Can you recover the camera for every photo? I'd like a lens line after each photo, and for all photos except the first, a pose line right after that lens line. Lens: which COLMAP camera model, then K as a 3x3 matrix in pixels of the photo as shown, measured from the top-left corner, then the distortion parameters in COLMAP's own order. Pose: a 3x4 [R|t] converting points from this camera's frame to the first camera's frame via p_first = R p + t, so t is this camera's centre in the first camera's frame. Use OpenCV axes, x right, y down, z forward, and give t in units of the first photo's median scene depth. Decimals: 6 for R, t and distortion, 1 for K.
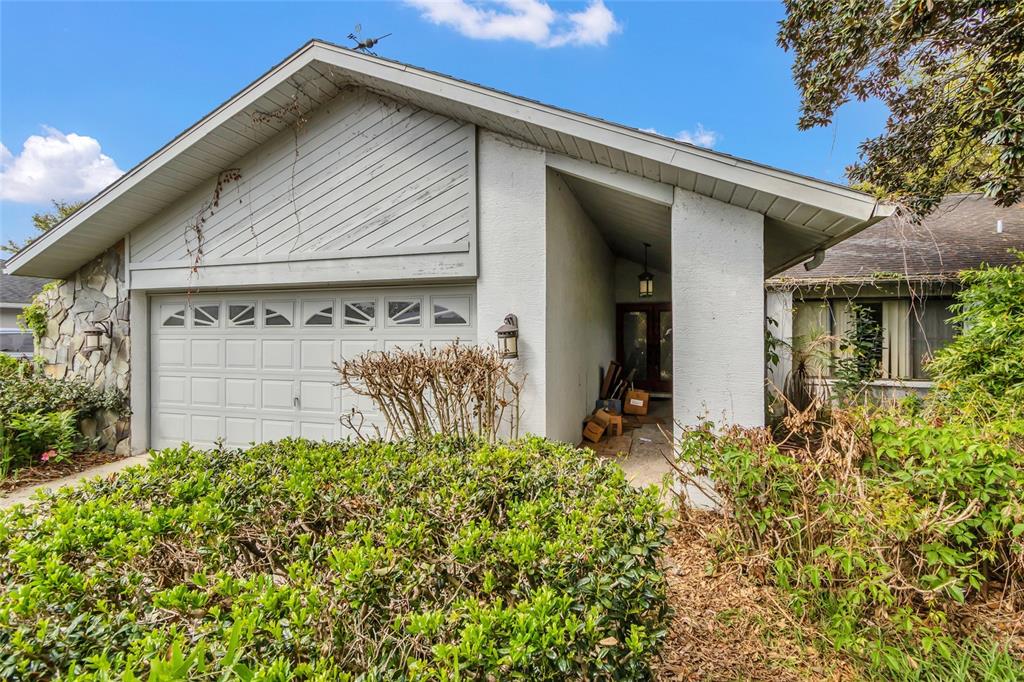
lens RADIAL K [[484.2, 0, 516.2], [0, 484.2, 338.8], [0, 0, 1]] dist [0.012308, -0.001347]
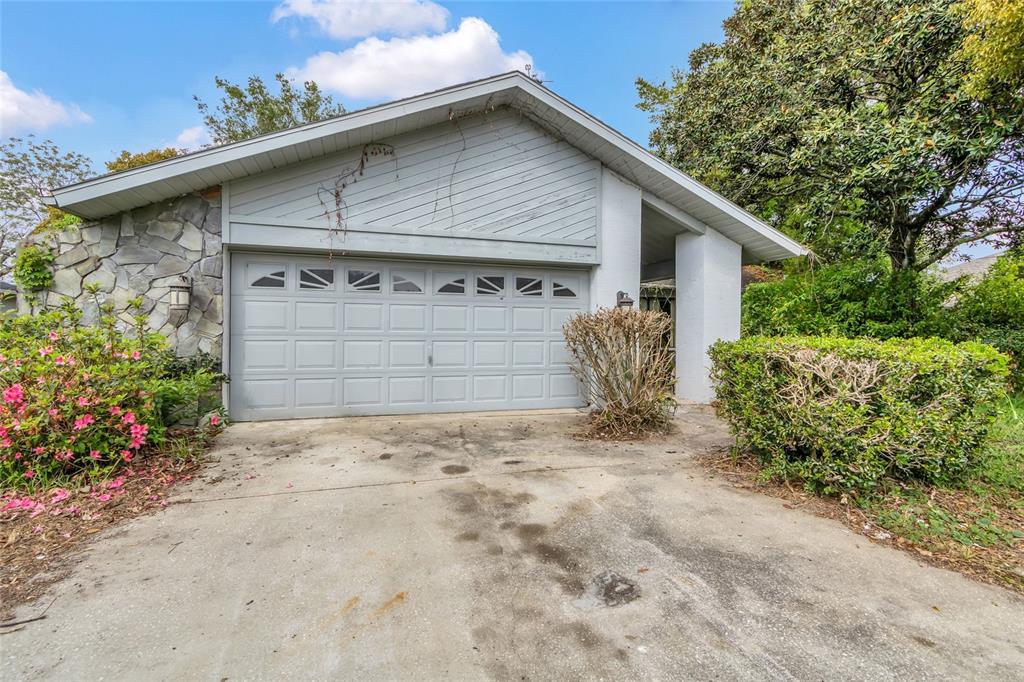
lens RADIAL K [[484.2, 0, 510.6], [0, 484.2, 339.5], [0, 0, 1]] dist [0.012308, -0.001347]
pose [[0.819261, -0.000346, 0.573420, -0.913204], [-0.001902, 0.999993, 0.003322, 0.075938], [-0.573417, -0.003812, 0.819255, -0.043089]]
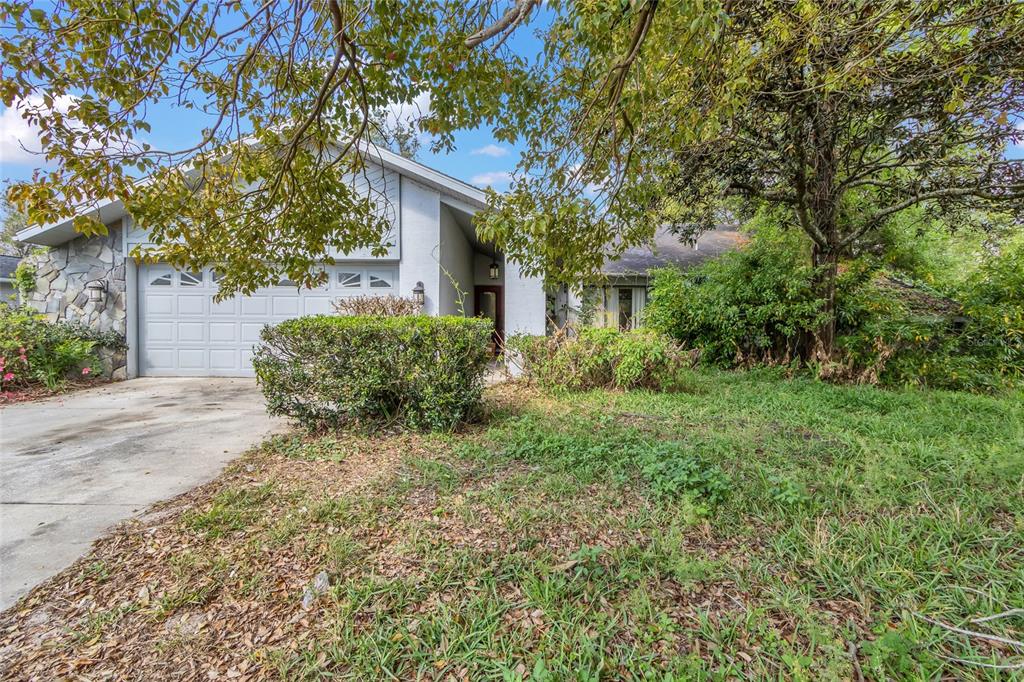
lens RADIAL K [[484.2, 0, 516.0], [0, 484.2, 342.4], [0, 0, 1]] dist [0.012308, -0.001347]
pose [[0.957182, -0.000553, 0.289486, -0.148817], [-0.004535, 0.999847, 0.016904, 0.113759], [-0.289451, -0.017493, 0.957033, -0.654889]]
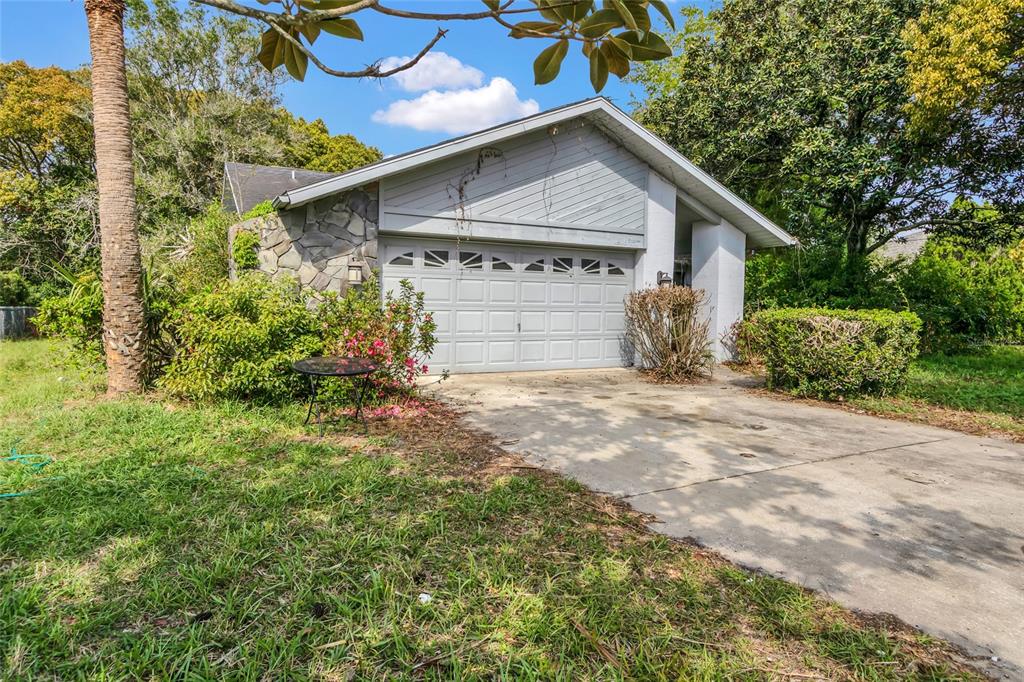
lens RADIAL K [[626.2, 0, 512.2], [0, 626.2, 336.5], [0, 0, 1]] dist [0.010633, 0.003124]
pose [[0.691022, -0.024903, 0.722405, -1.679579], [-0.005969, 0.999176, 0.040153, 0.084022], [-0.722809, -0.032059, 0.690304, -0.205299]]
